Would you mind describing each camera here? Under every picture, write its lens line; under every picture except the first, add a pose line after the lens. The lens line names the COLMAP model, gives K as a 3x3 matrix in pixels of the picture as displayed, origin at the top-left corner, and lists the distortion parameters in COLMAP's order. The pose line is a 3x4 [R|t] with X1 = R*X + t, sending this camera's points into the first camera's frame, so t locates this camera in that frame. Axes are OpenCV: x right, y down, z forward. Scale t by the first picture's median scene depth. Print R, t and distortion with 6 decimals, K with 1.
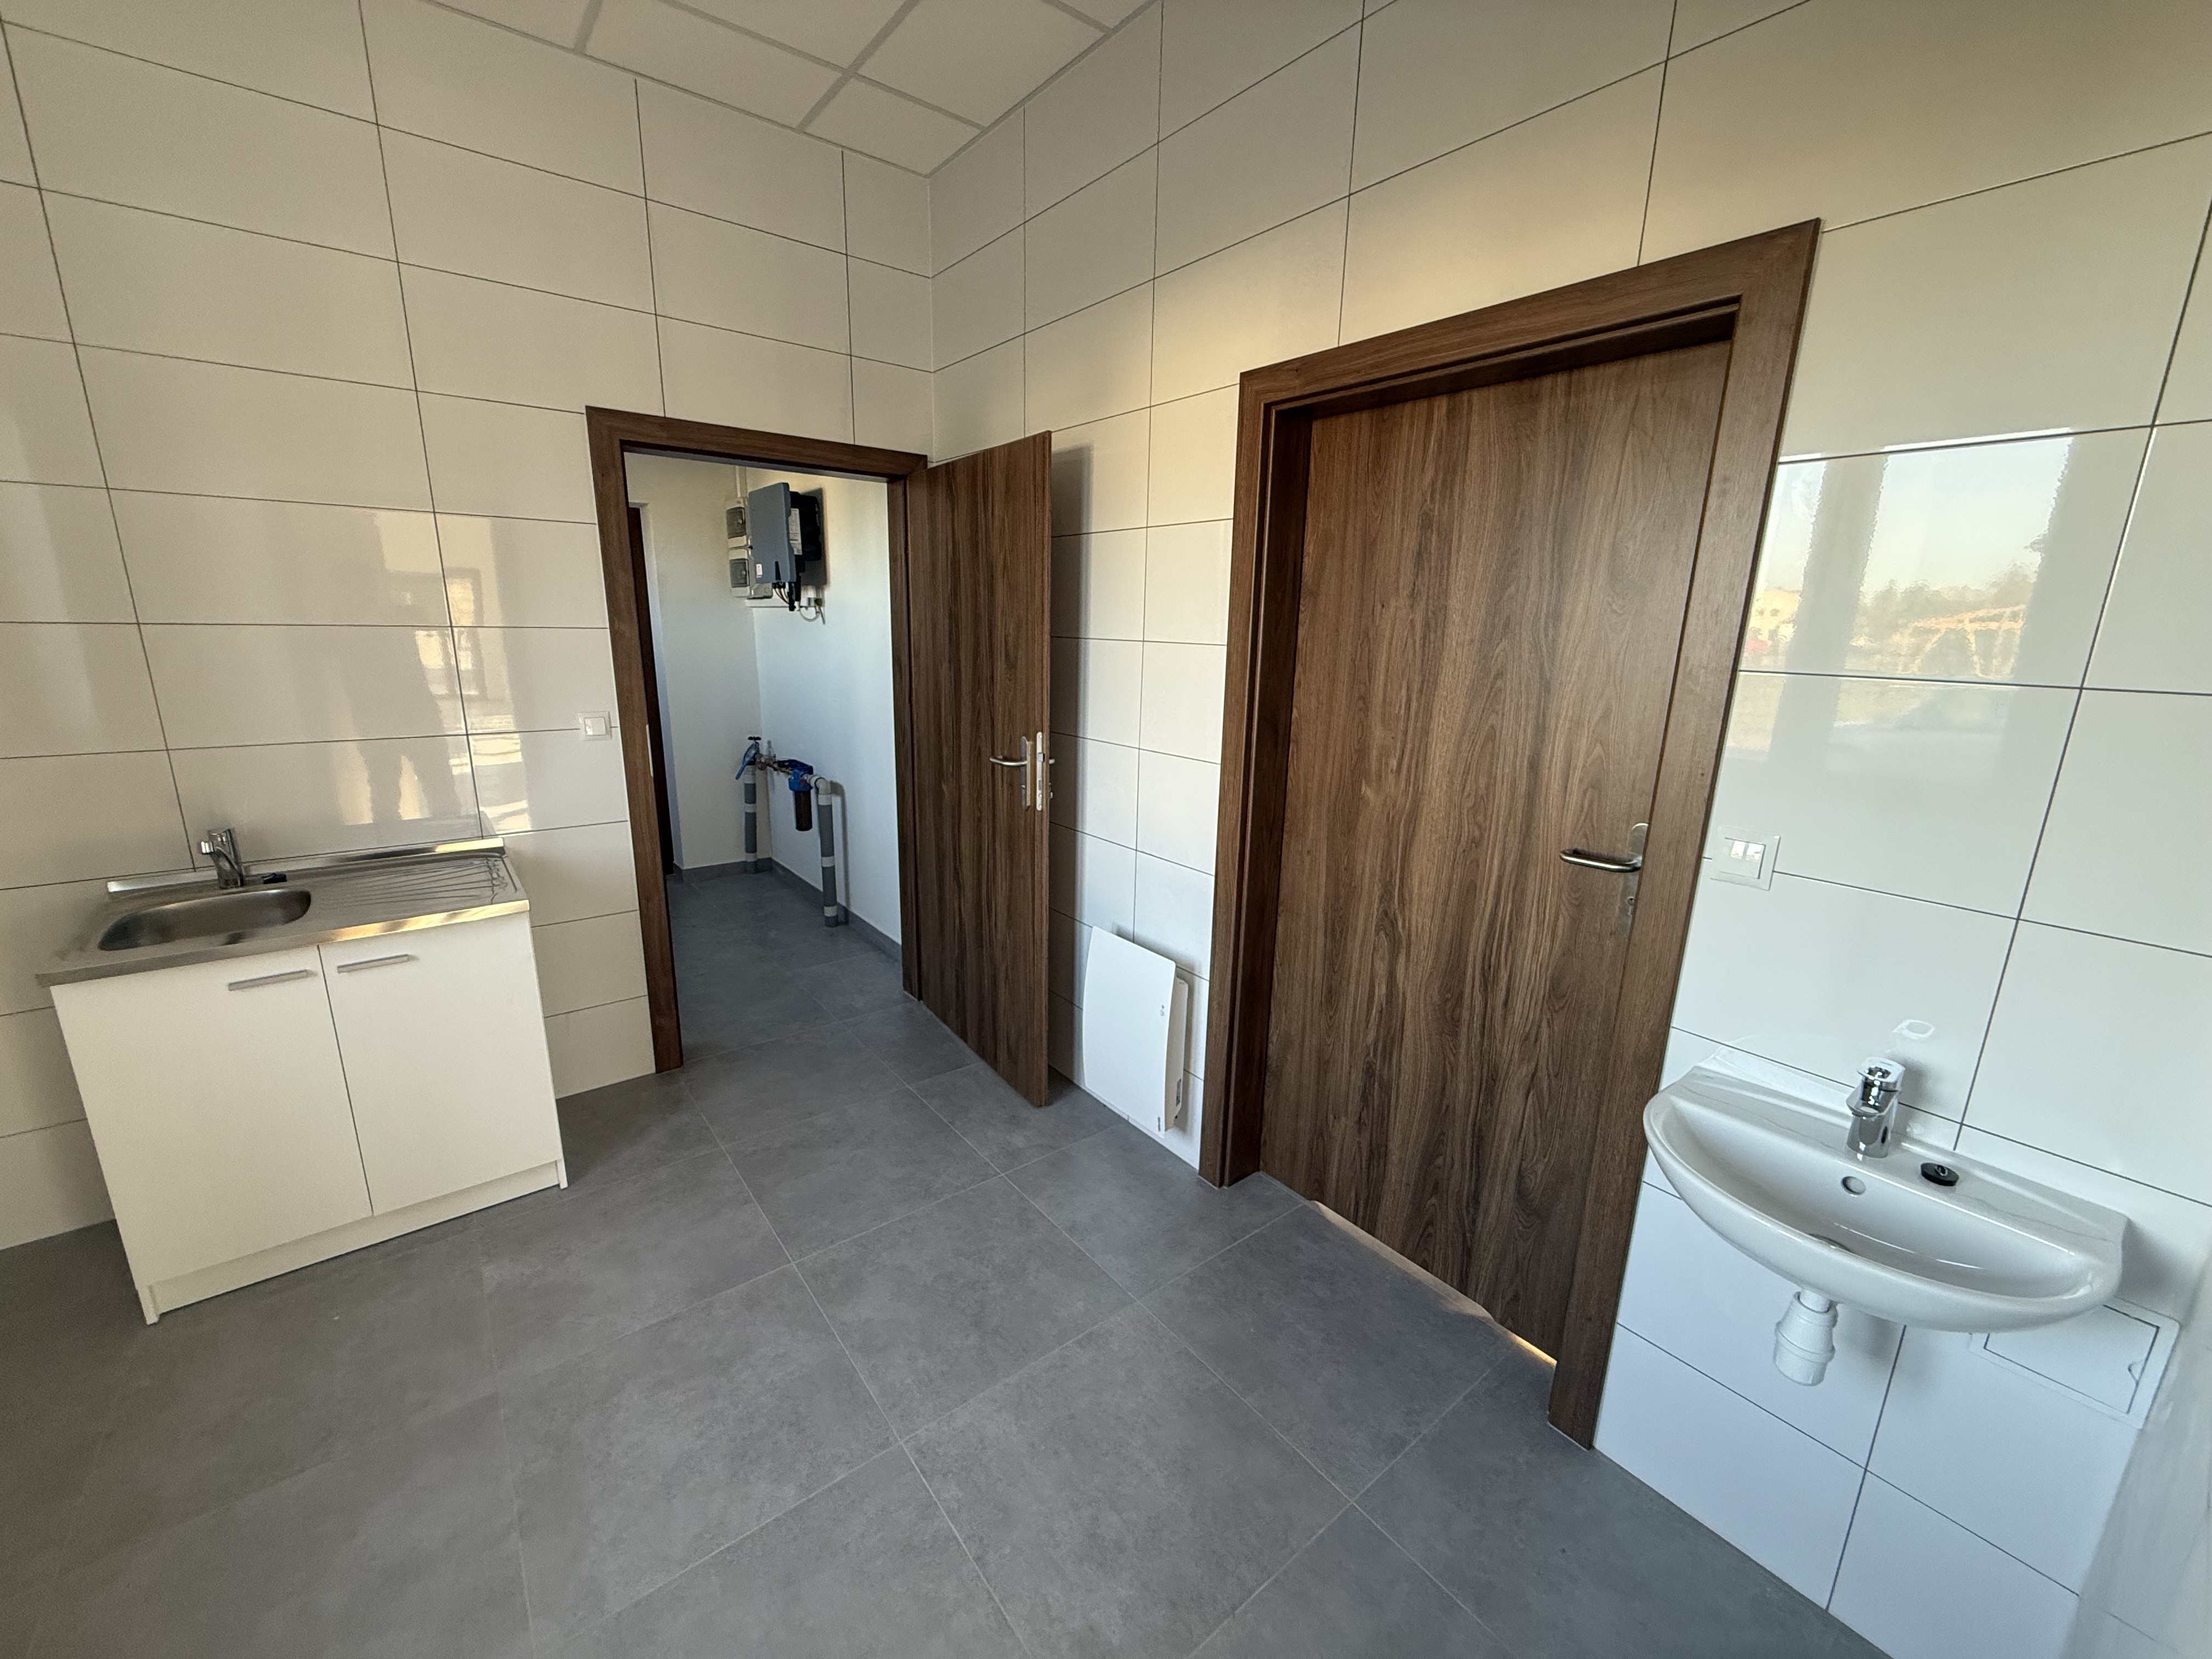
lens RADIAL K [[879.7, 0, 1106.0], [0, 879.7, 829.5], [0, 0, 1]] dist [-0.000972, 0.000023]
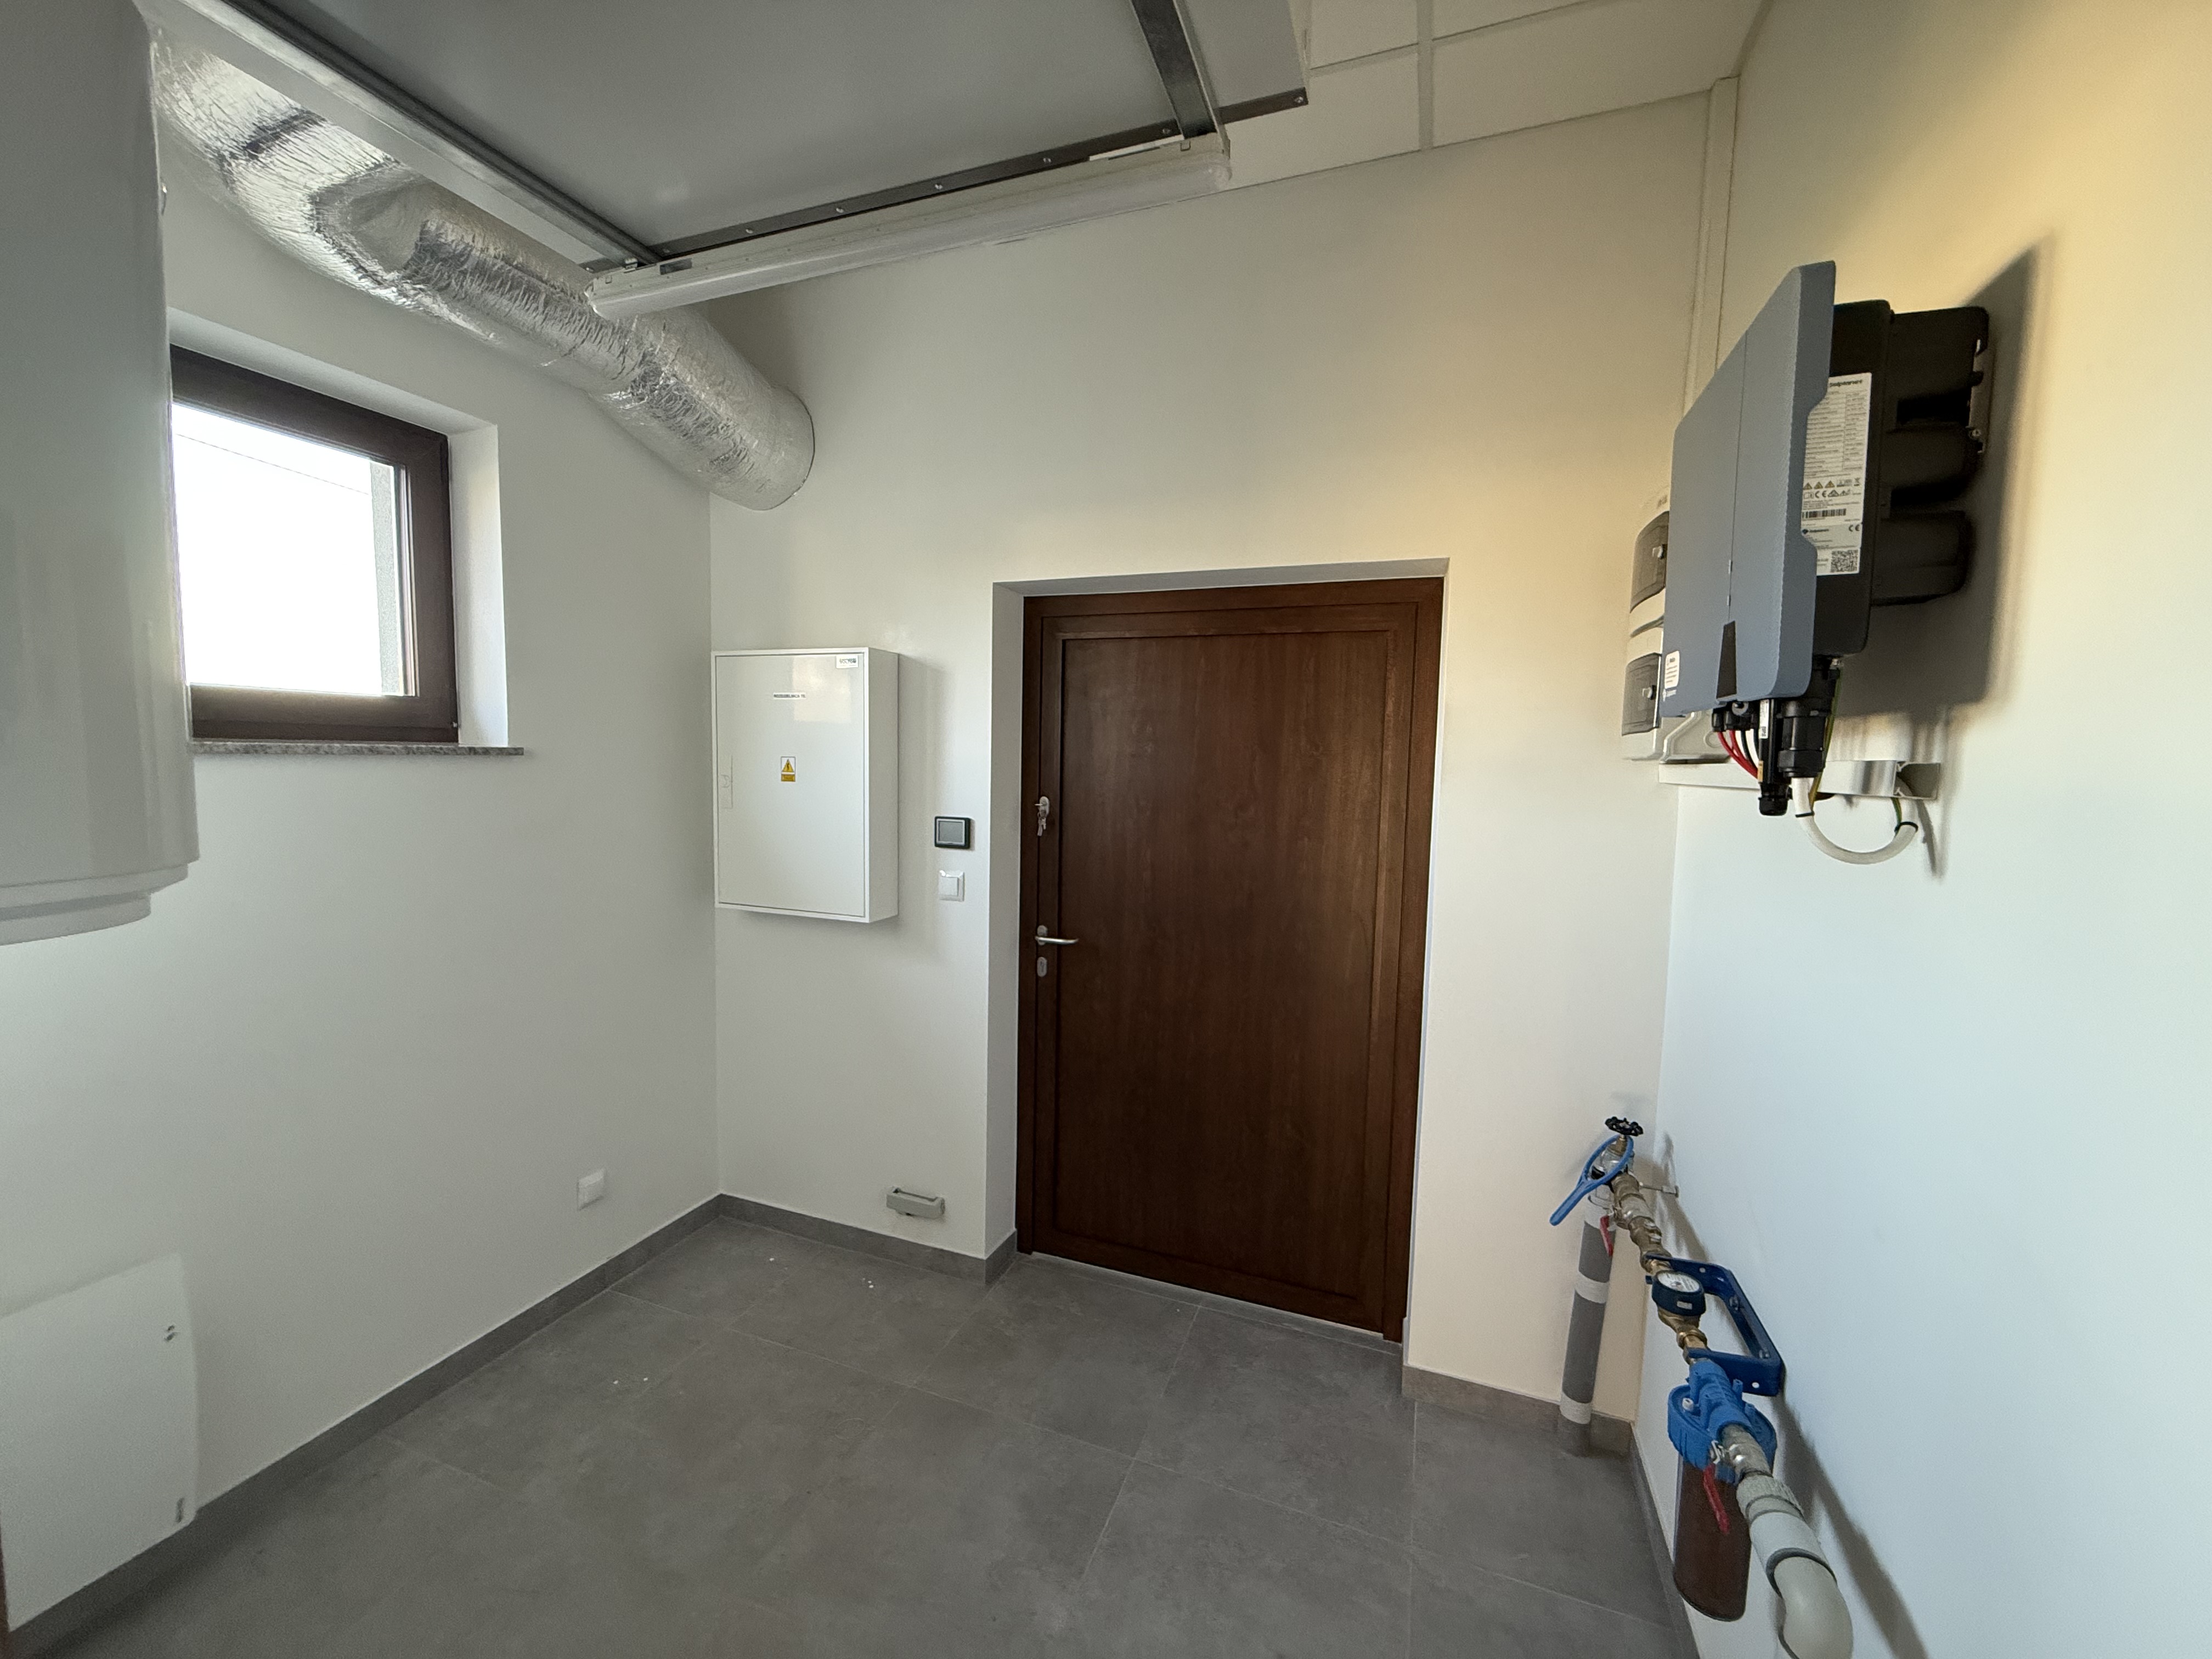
lens RADIAL K [[879.7, 0, 1106.0], [0, 879.7, 829.5], [0, 0, 1]] dist [-0.000972, 0.000023]
pose [[0.518987, 0.058082, -0.852807, -0.242502], [-0.203424, 0.977417, -0.057227, -0.191350], [0.830224, 0.203181, 0.519082, 0.714258]]
